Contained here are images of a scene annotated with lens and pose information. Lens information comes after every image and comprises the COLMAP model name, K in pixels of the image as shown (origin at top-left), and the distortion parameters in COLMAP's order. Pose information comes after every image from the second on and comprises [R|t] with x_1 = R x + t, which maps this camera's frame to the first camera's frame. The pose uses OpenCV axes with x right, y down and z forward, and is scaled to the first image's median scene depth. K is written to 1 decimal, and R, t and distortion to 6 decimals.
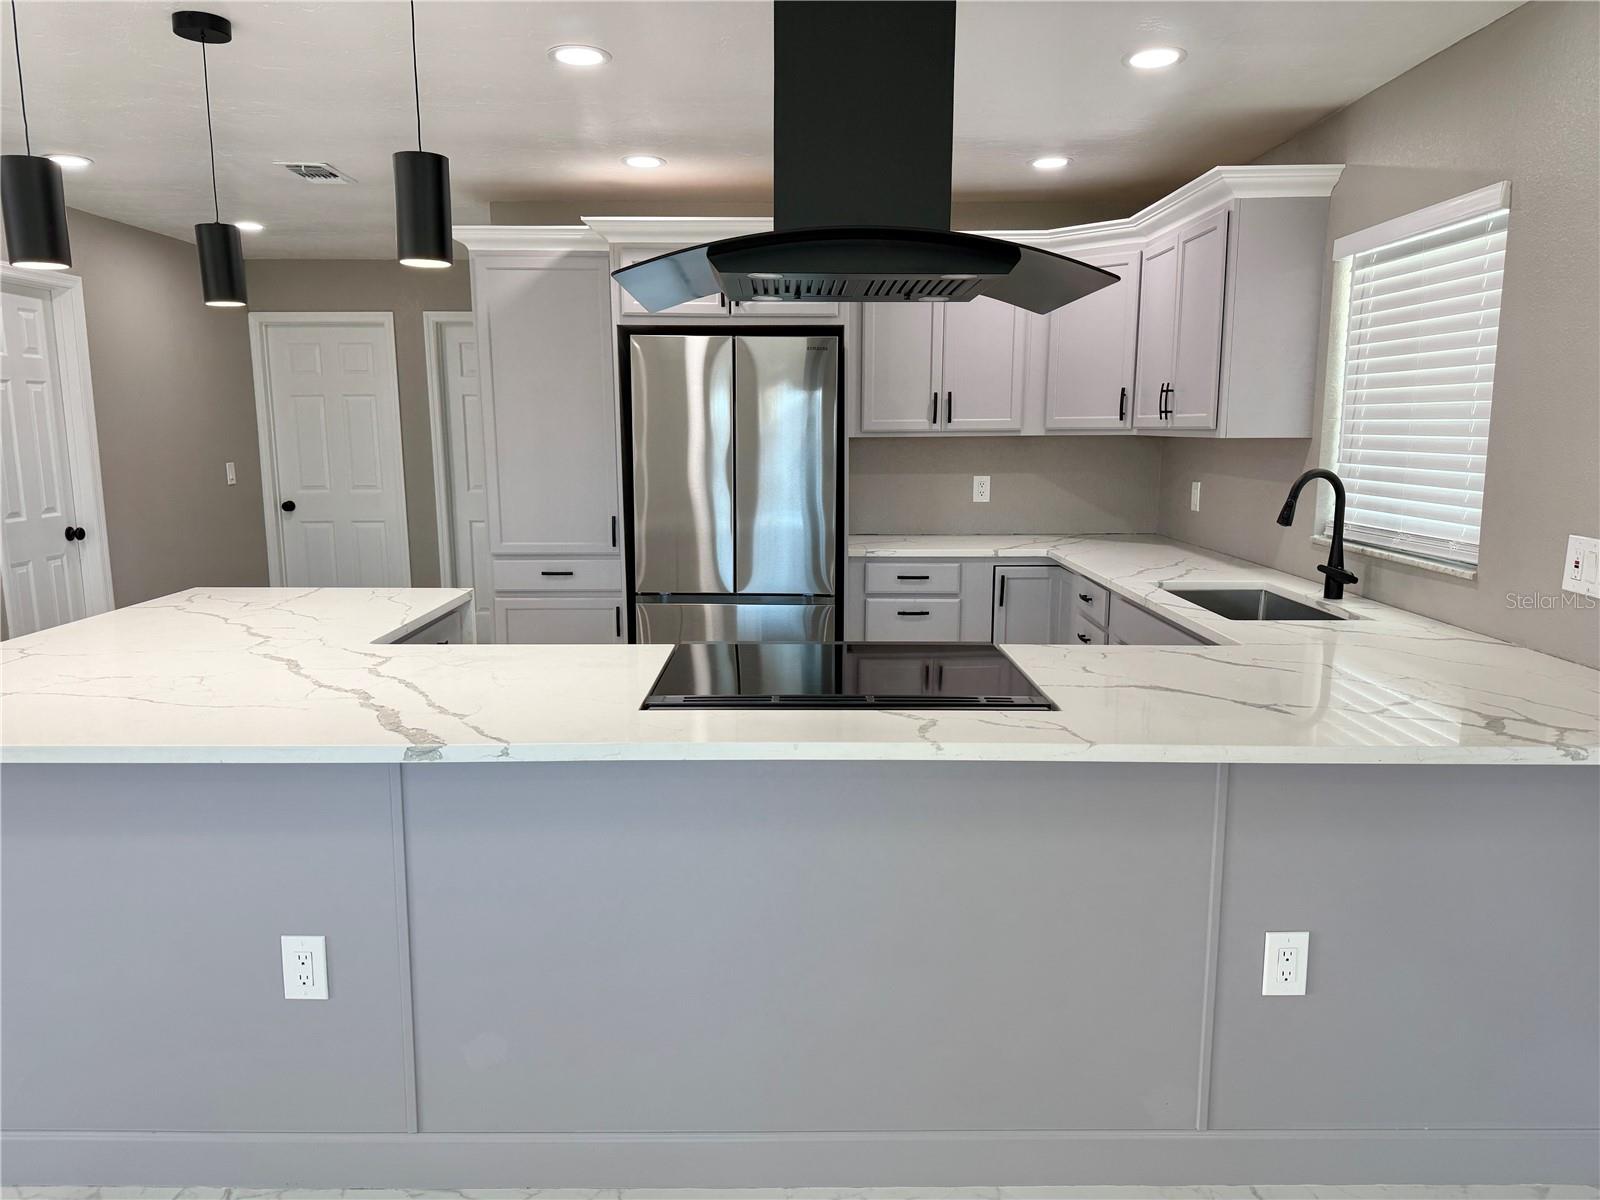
lens RADIAL K [[1155.1, 0, 800.4], [0, 1155.1, 596.1], [0, 0, 1]] dist [0.064090, -0.038979]
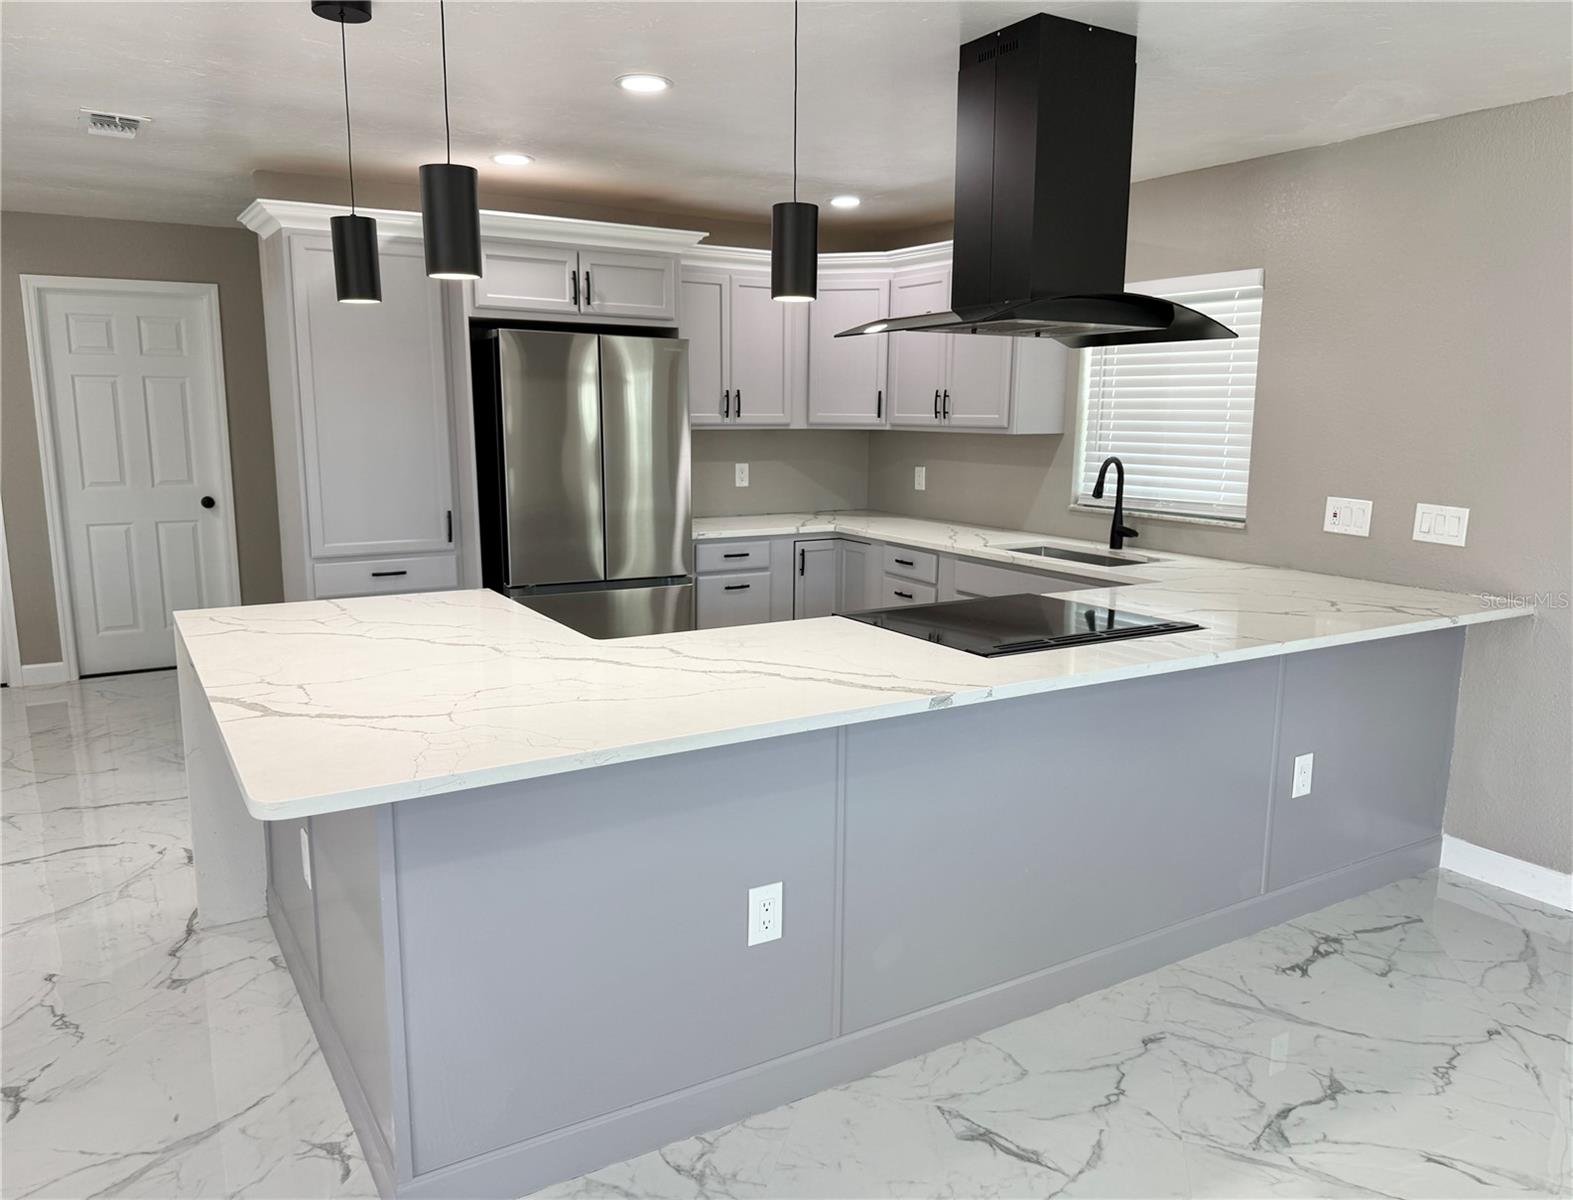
lens RADIAL K [[1148.8, 0, 799.6], [0, 1148.8, 601.1], [0, 0, 1]] dist [0.044462, -0.058668]
pose [[0.848674, -0.079083, 0.522971, -0.453727], [0.068005, 0.996867, 0.040386, -0.013184], [-0.524527, 0.001291, 0.851393, 0.016130]]
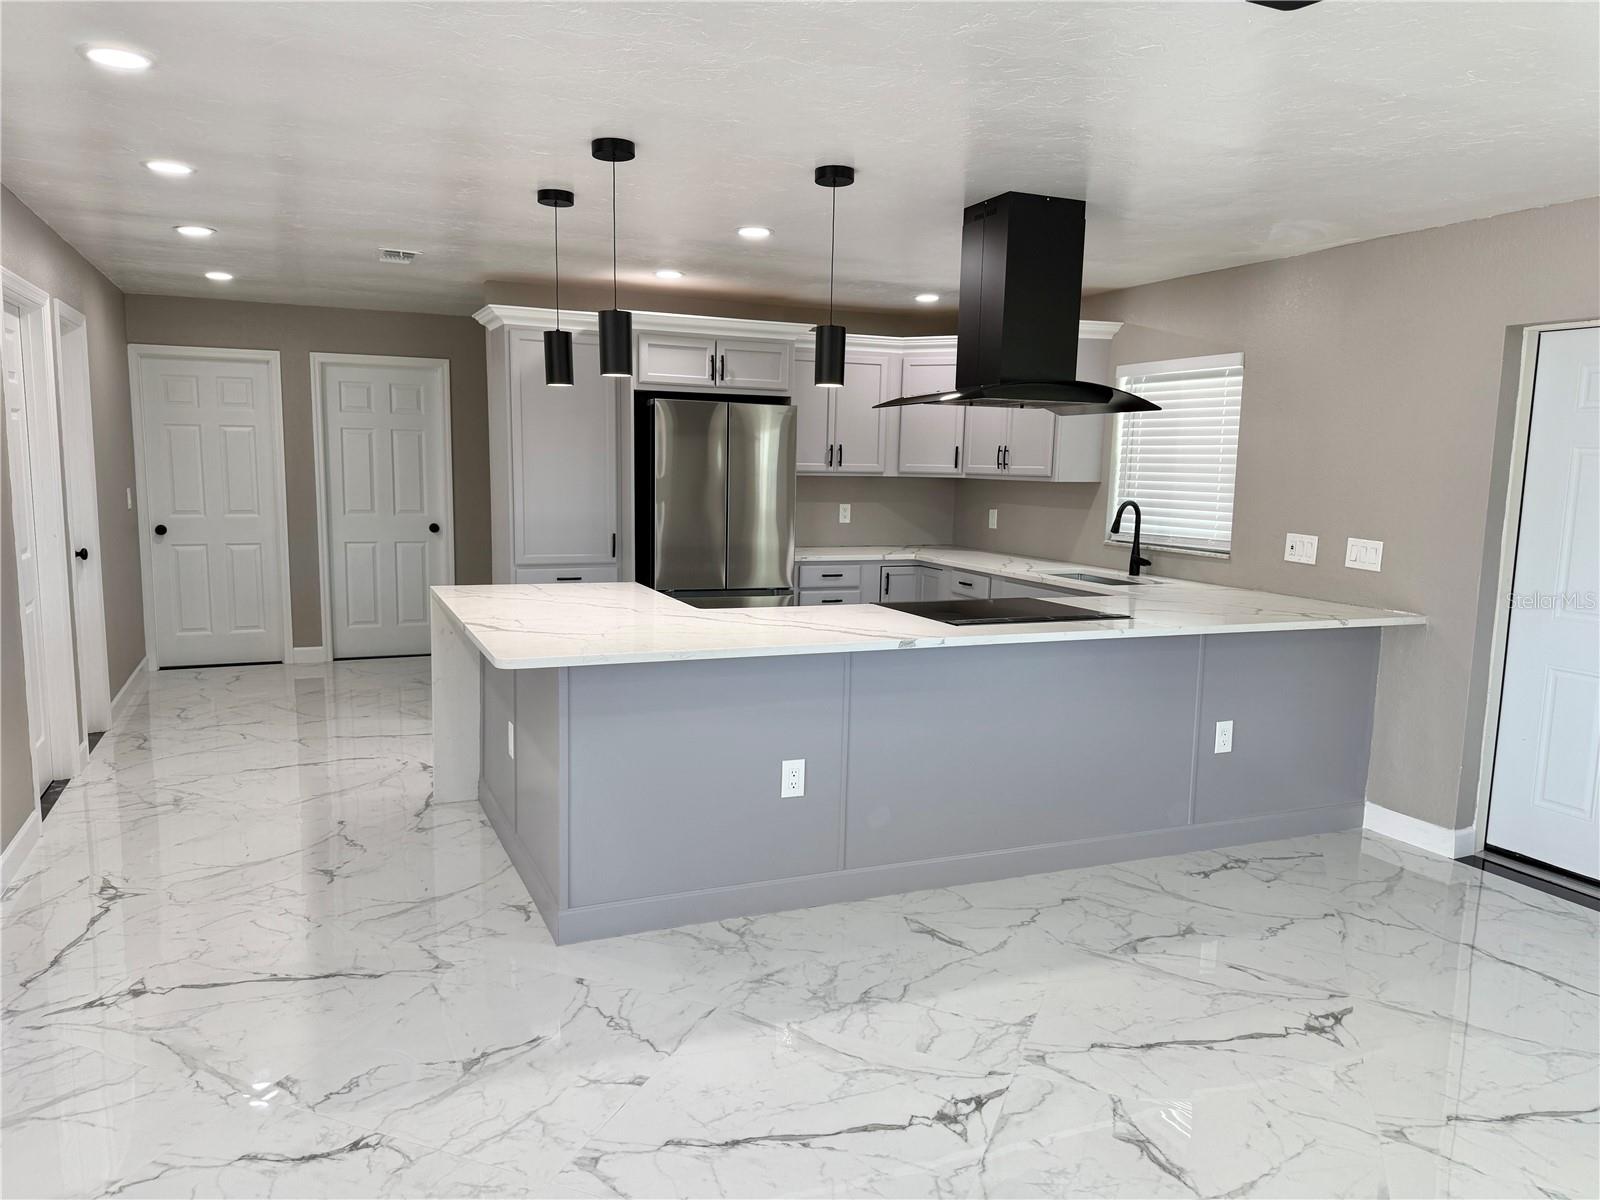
lens RADIAL K [[1155.1, 0, 791.9], [0, 1155.1, 607.9], [0, 0, 1]] dist [0.064090, -0.038979]
pose [[0.917848, -0.029019, 0.395871, -0.526026], [0.035892, 0.999306, -0.009966, 0.037093], [-0.395307, 0.023356, 0.918252, -0.286671]]
